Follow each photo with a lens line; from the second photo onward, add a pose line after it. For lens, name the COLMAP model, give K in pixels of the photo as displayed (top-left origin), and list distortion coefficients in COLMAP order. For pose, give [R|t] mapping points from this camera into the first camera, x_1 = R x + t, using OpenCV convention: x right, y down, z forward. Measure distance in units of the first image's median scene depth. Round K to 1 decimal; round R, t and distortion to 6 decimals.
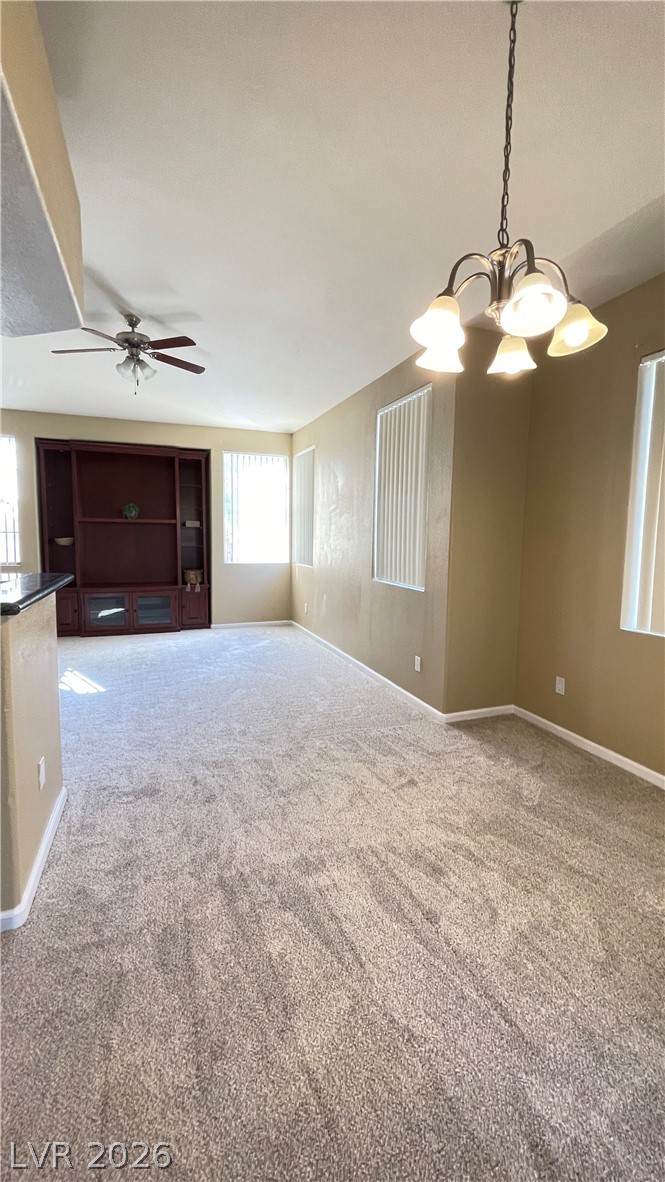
lens RADIAL K [[477.7, 0, 334.0], [0, 477.7, 583.2], [0, 0, 1]] dist [-0.002141, -0.000163]
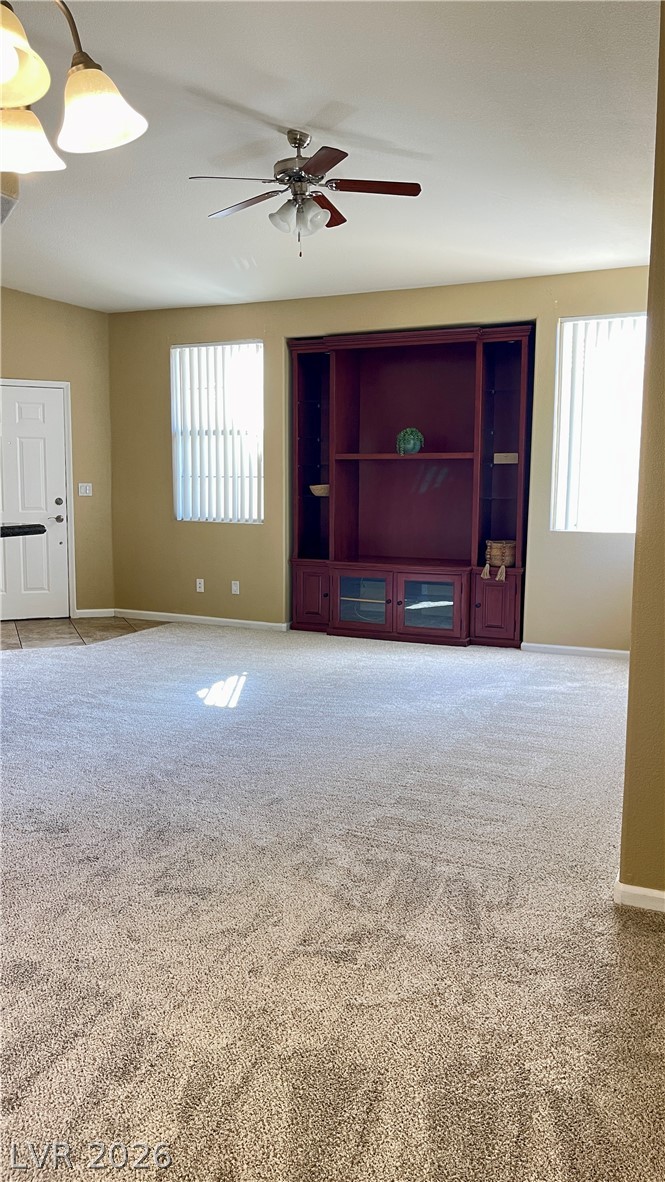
lens RADIAL K [[895.4, 0, 329.4], [0, 895.4, 575.1], [0, 0, 1]] dist [0.109135, -0.112488]
pose [[0.698433, 0.066382, -0.712590, 0.360300], [-0.065873, 0.997425, 0.028351, -0.005293], [0.712637, 0.027139, 0.701007, 0.134575]]
